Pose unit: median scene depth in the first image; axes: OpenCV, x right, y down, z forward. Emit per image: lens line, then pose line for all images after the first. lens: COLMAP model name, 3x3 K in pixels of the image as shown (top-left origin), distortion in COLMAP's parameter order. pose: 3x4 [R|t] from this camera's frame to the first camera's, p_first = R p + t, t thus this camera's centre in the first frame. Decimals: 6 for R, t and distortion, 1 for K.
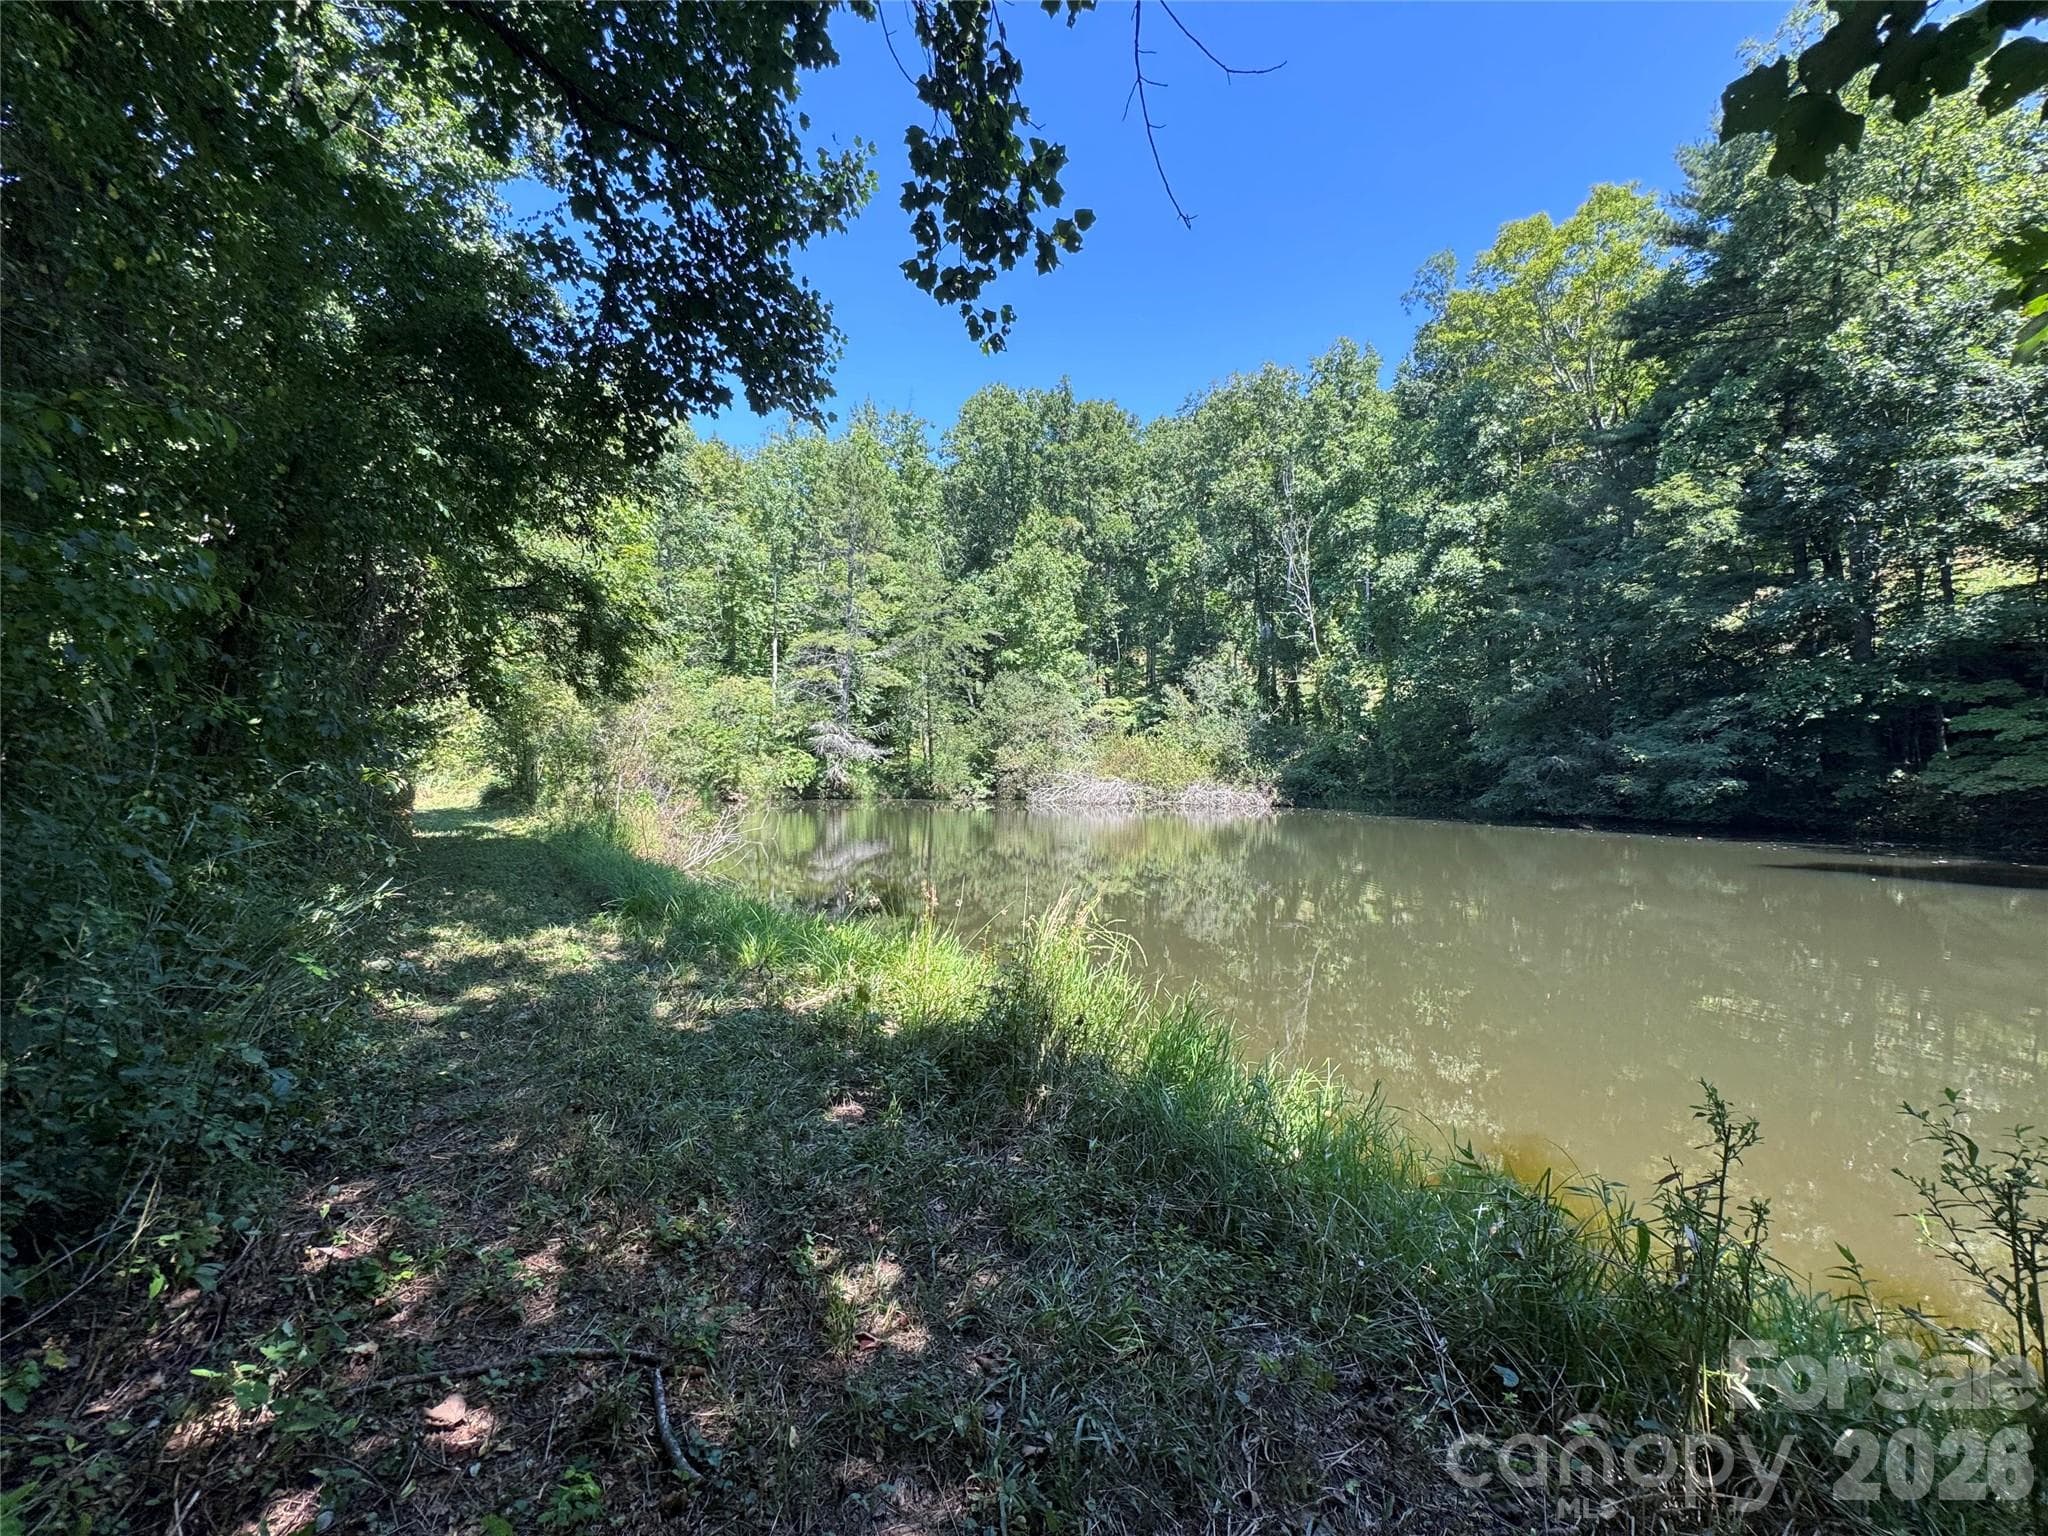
lens RADIAL K [[819.3, 0, 1019.8], [0, 819.3, 769.8], [0, 0, 1]] dist [-0.001262, -0.000027]
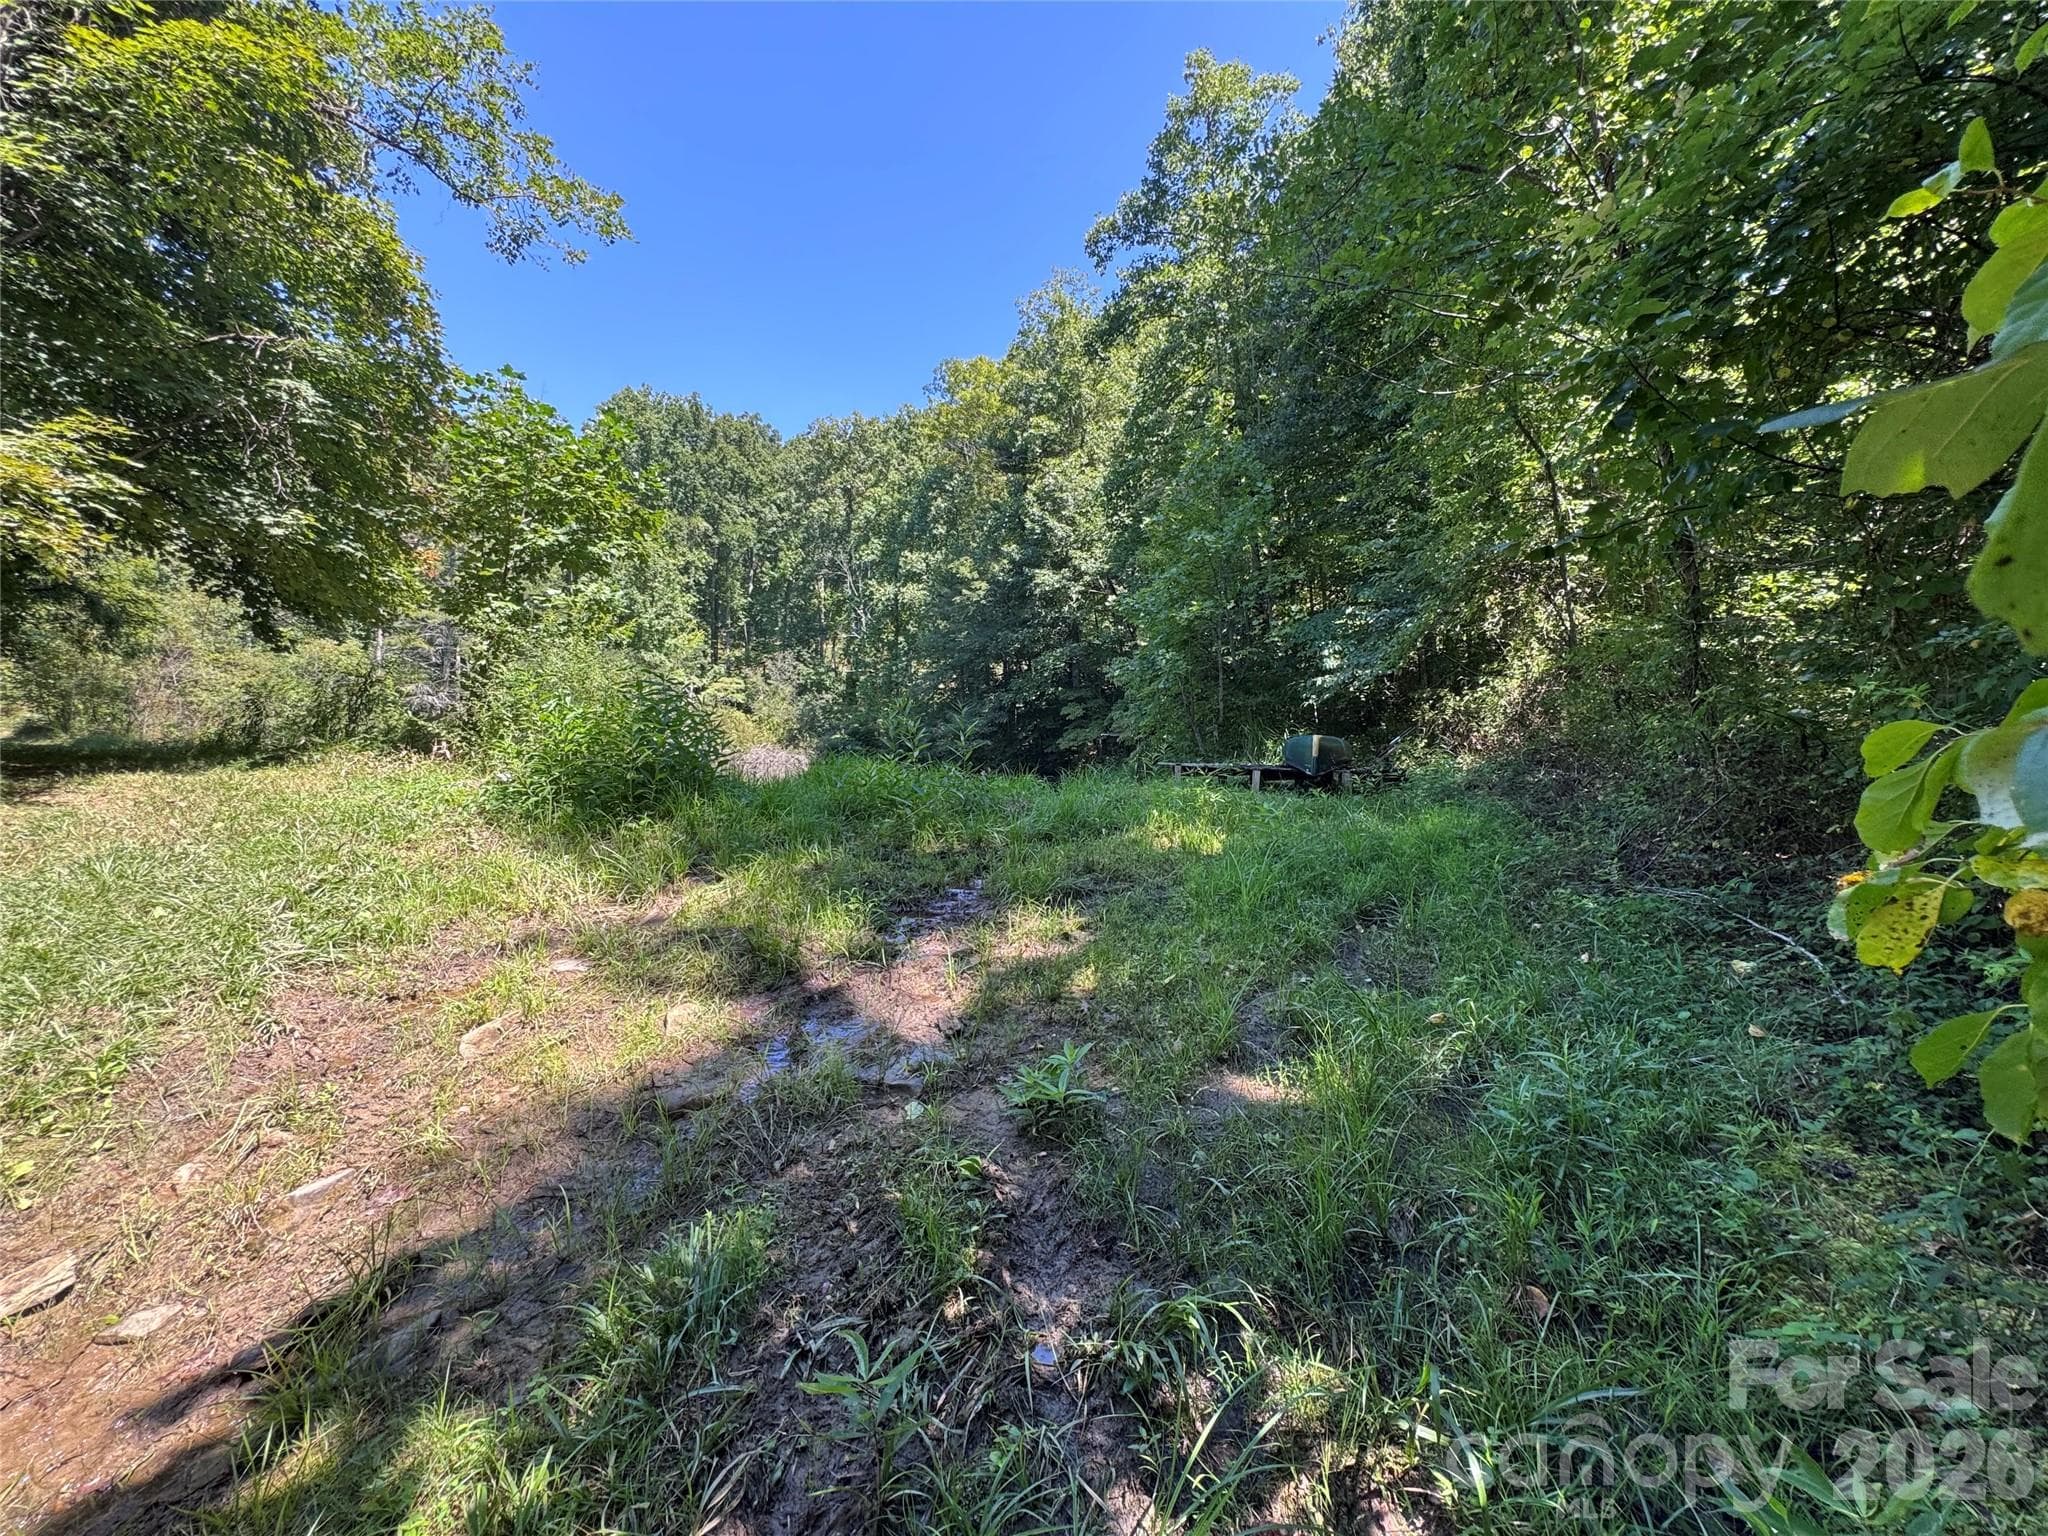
lens RADIAL K [[819.3, 0, 1026.7], [0, 819.3, 768.0], [0, 0, 1]] dist [-0.001262, -0.000027]
pose [[0.953338, 0.017151, 0.301417, 0.198189], [-0.021987, 0.999678, 0.012658, 0.021214], [-0.301103, -0.018695, 0.953408, -0.295387]]
